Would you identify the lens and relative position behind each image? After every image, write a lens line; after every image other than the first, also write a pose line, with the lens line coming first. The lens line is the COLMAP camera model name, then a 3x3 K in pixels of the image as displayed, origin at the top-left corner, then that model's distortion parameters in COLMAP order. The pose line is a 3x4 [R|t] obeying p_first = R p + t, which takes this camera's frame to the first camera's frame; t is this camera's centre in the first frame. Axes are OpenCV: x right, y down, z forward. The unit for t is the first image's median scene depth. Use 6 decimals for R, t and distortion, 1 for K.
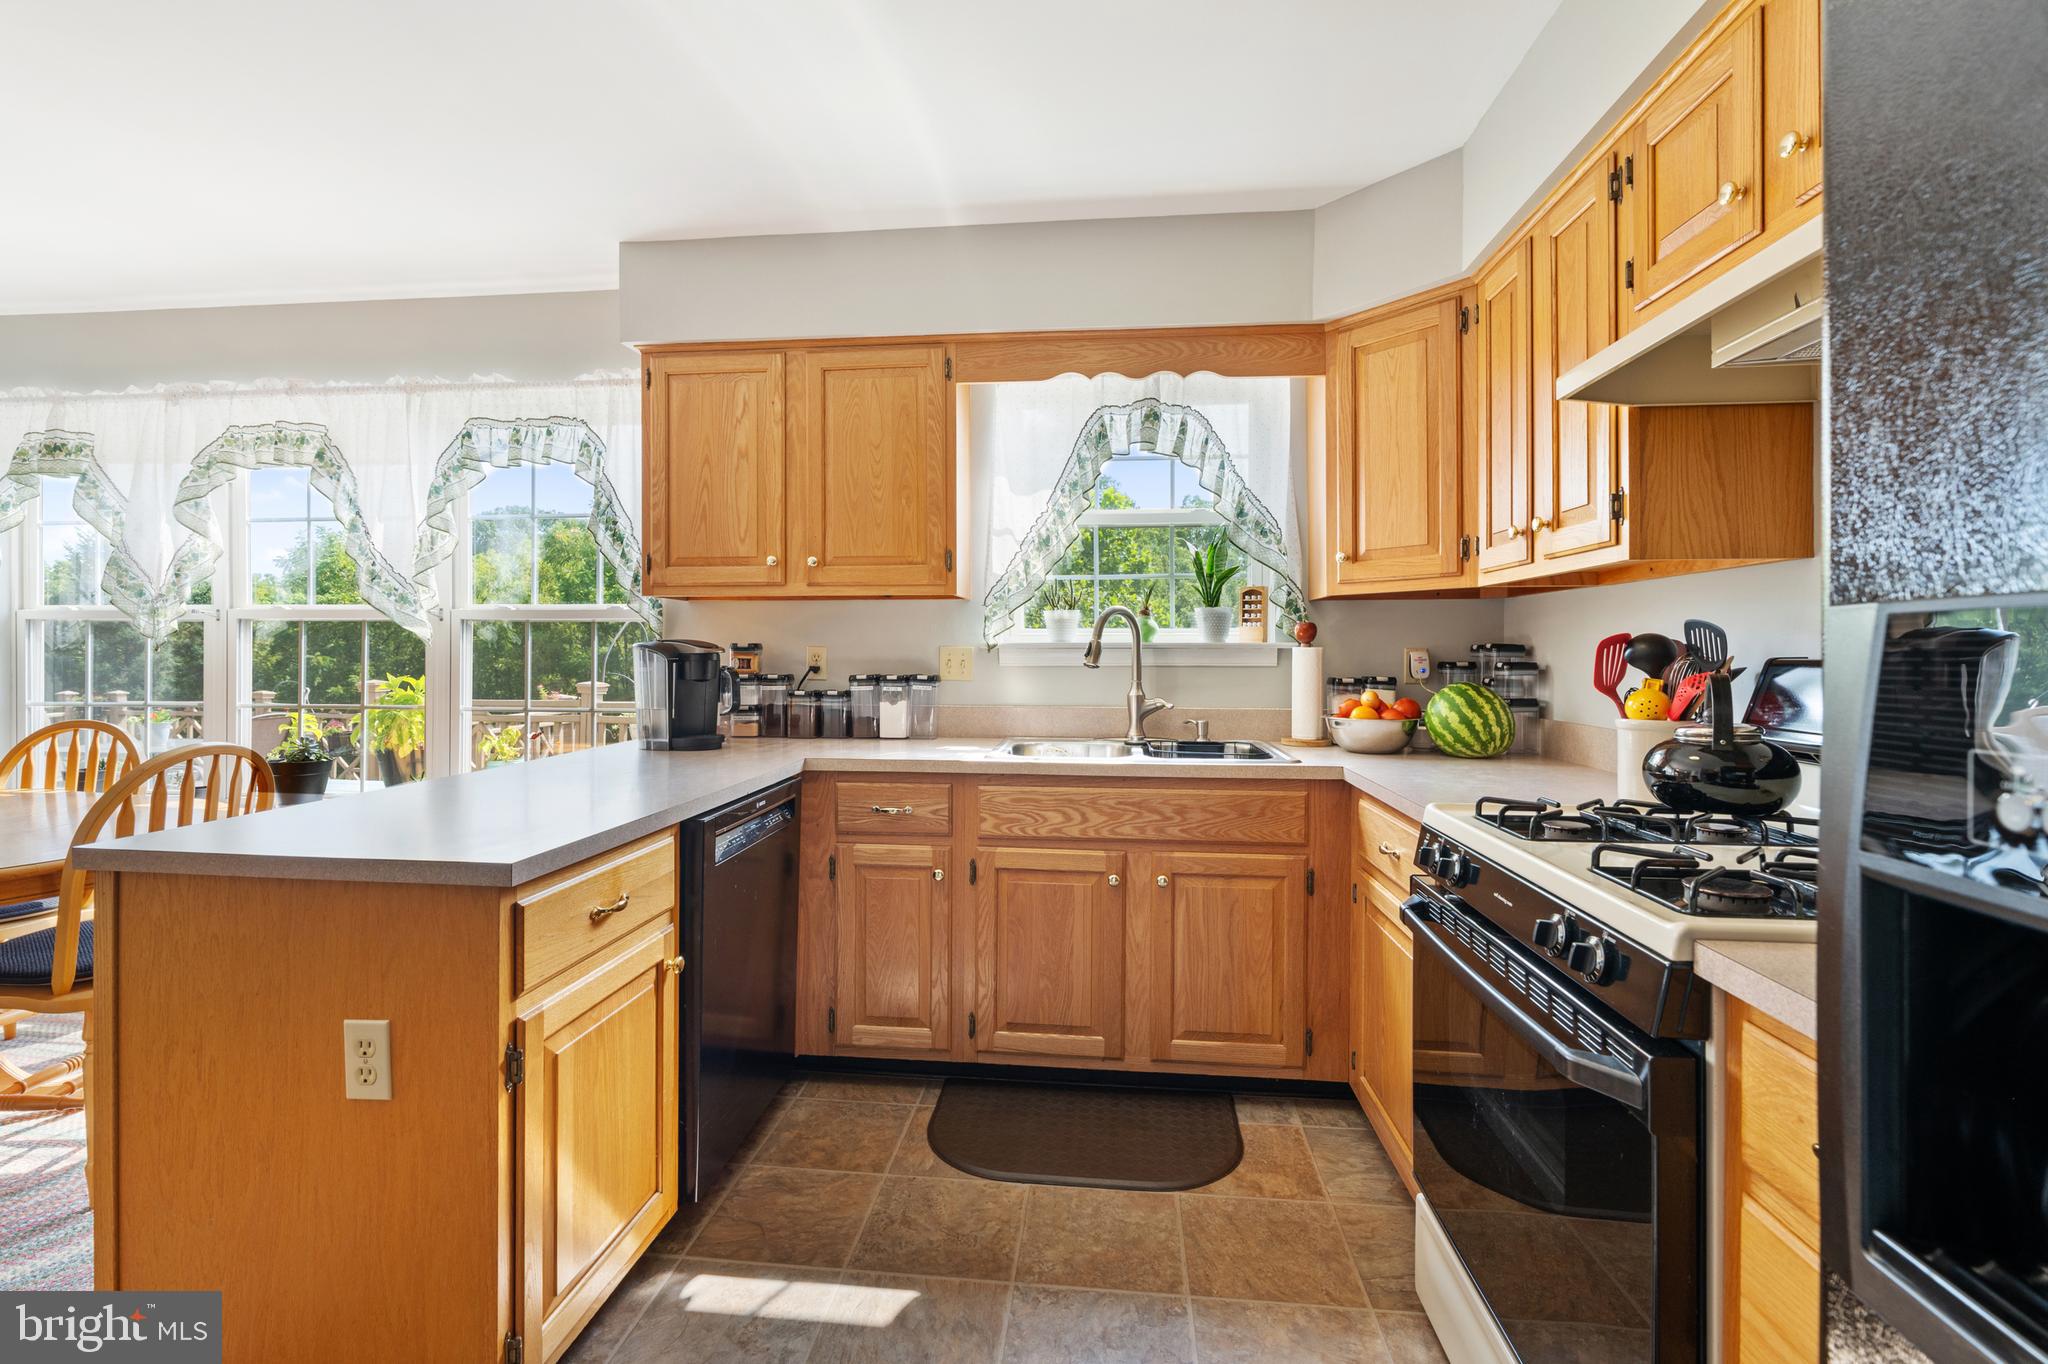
lens RADIAL K [[929.4, 0, 1017.0], [0, 929.4, 652.2], [0, 0, 1]] dist [-0.005052, 0.000852]
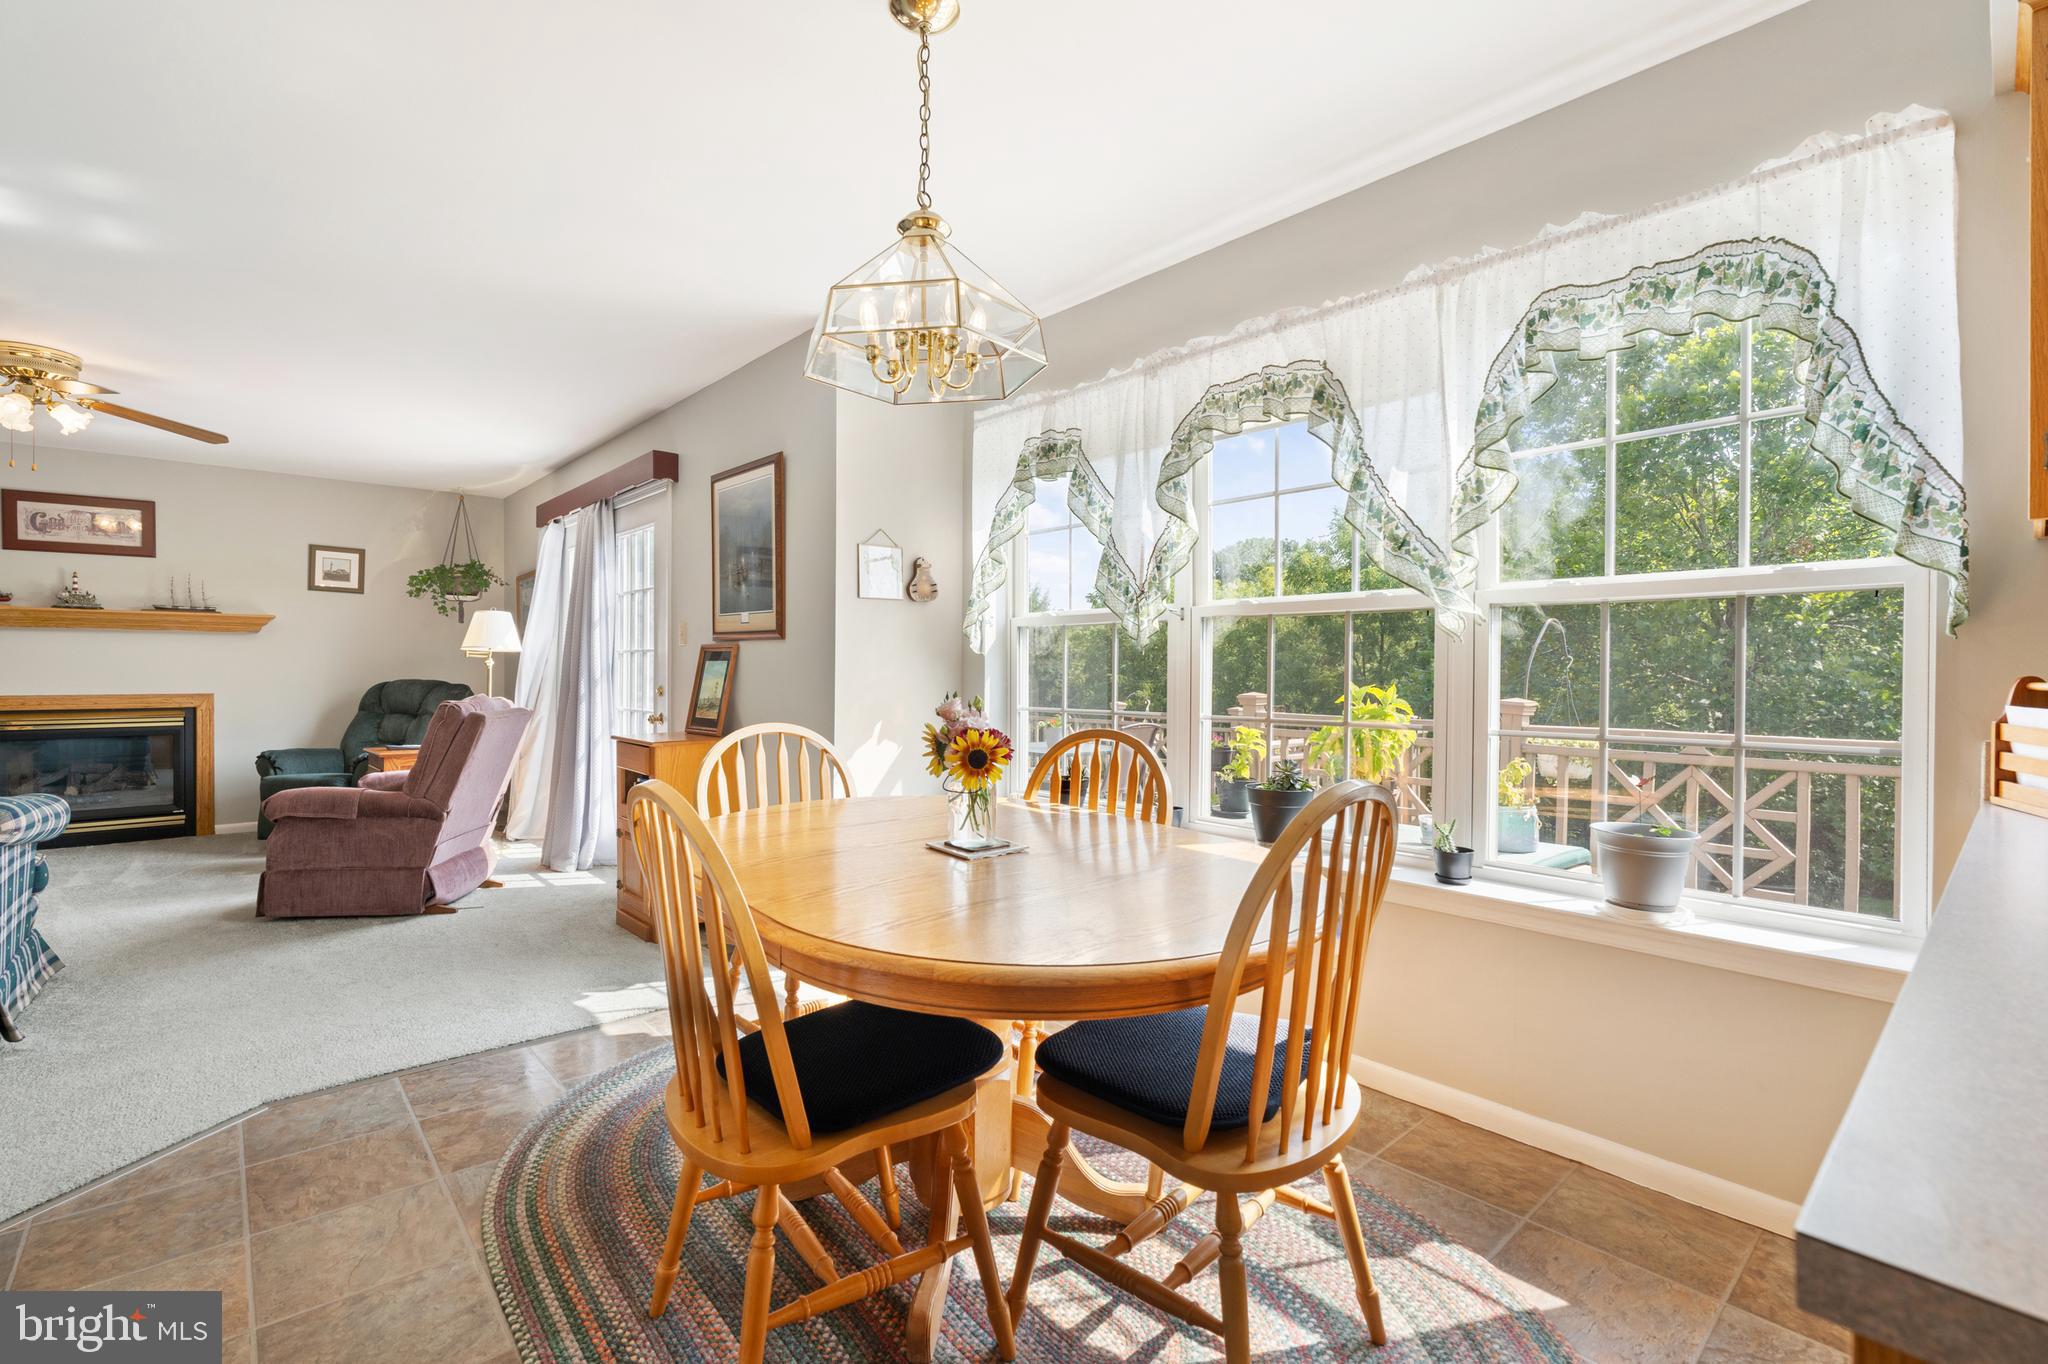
lens RADIAL K [[916.3, 0, 1016.8], [0, 916.3, 676.0], [0, 0, 1]] dist [-0.001231, 0.000158]
pose [[0.739611, 0.003856, -0.673024, -0.483589], [-0.001491, 0.999991, 0.004092, 0.019742], [0.673033, -0.002023, 0.739609, 0.303325]]
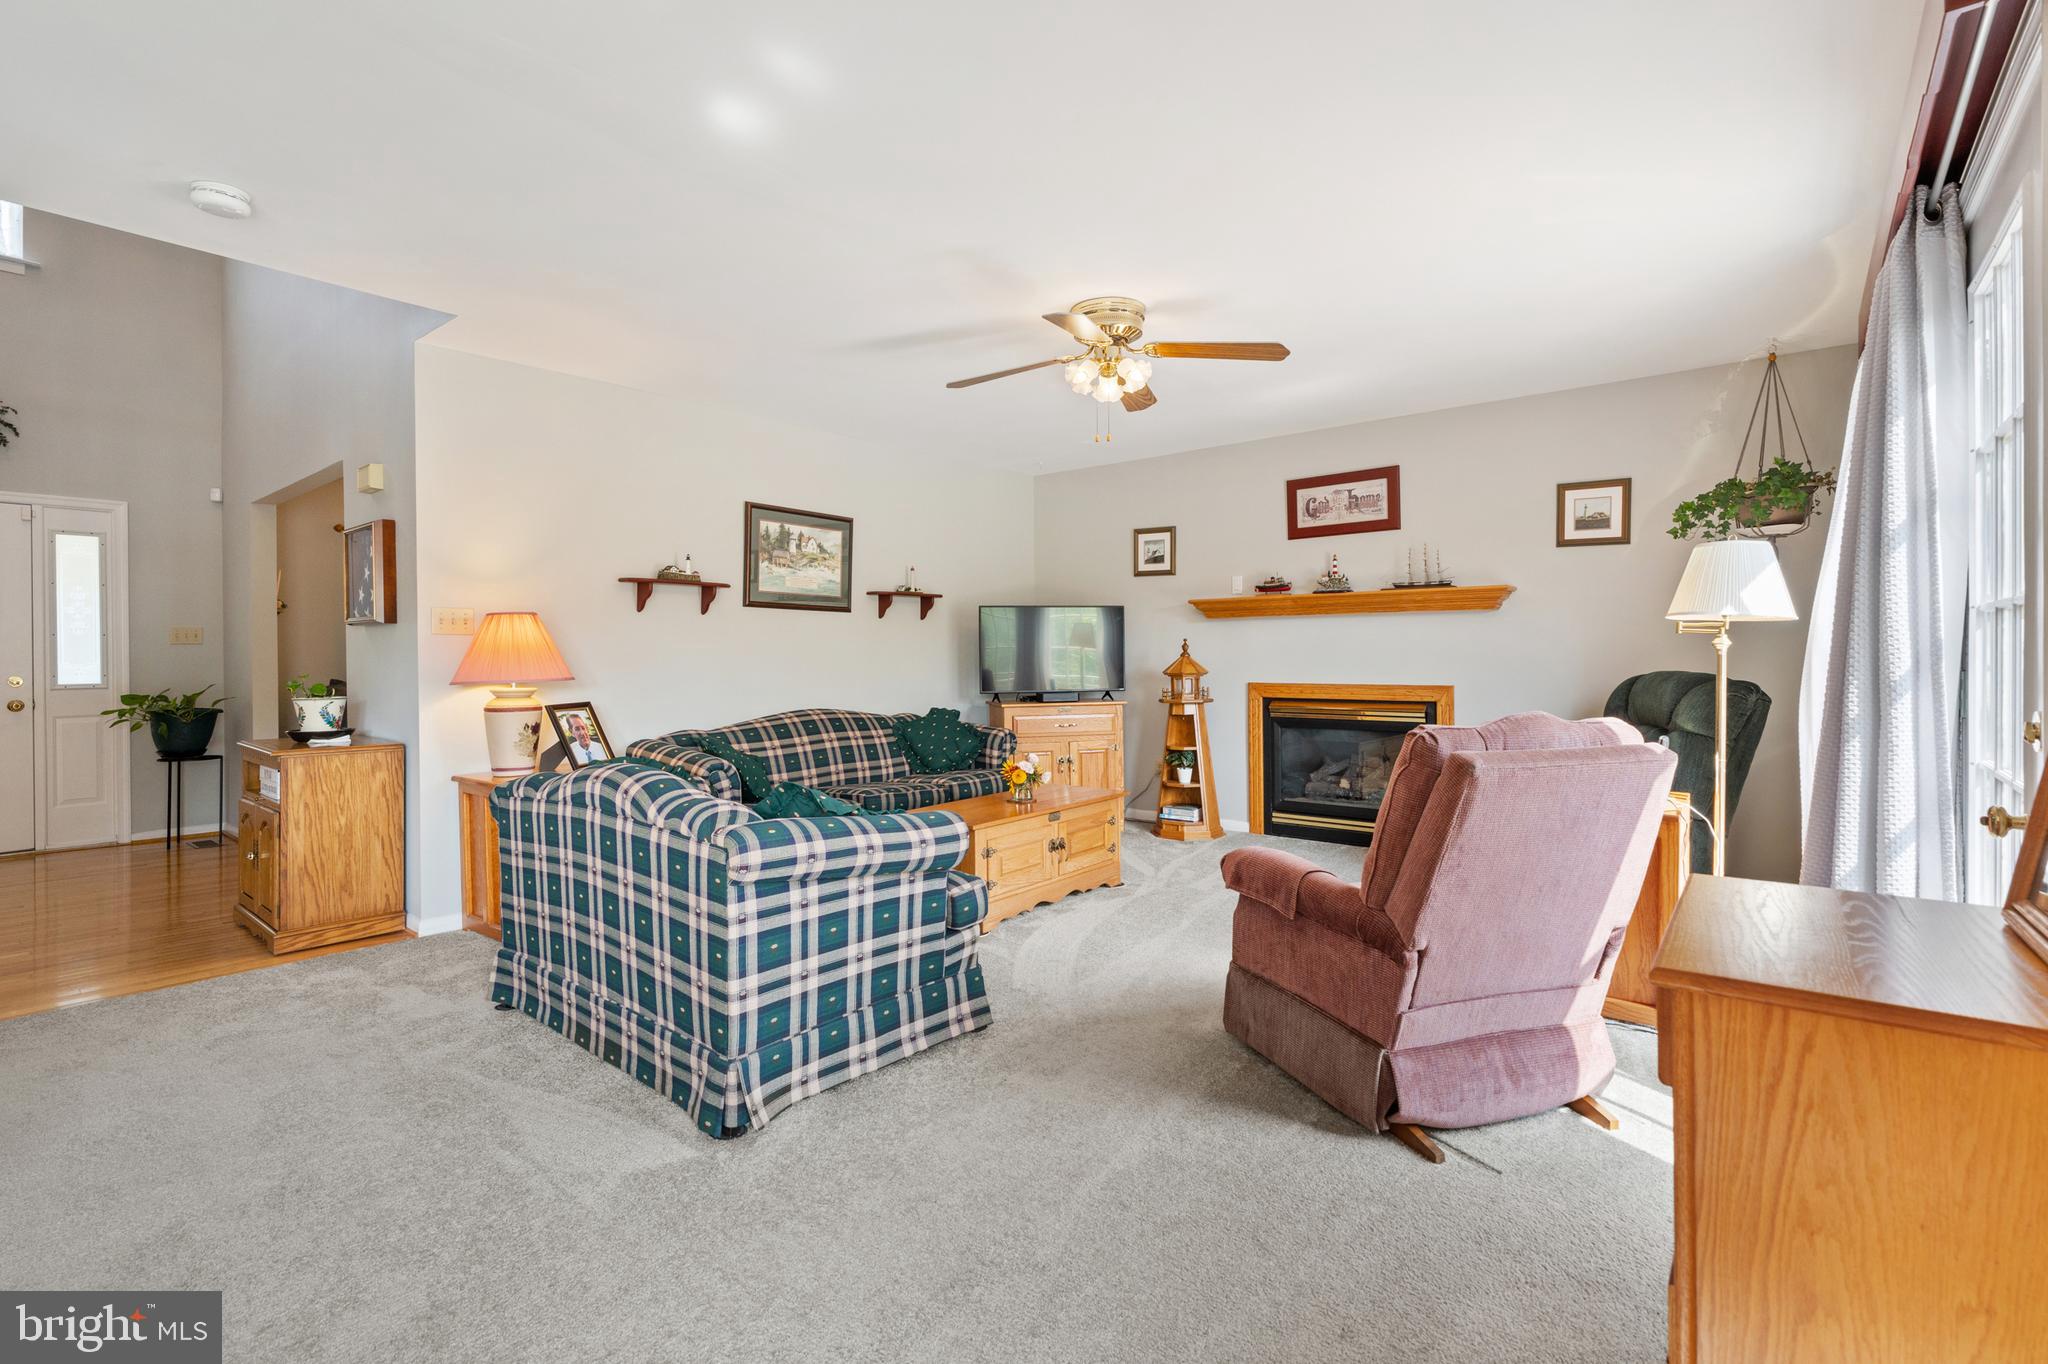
lens RADIAL K [[931.9, 0, 1042.1], [0, 931.9, 657.6], [0, 0, 1]] dist [-0.004232, -0.000501]
pose [[-0.543775, 0.005104, -0.839215, -1.354520], [0.006927, 0.999975, 0.001593, 0.010965], [0.839202, -0.004947, -0.543797, 0.916247]]
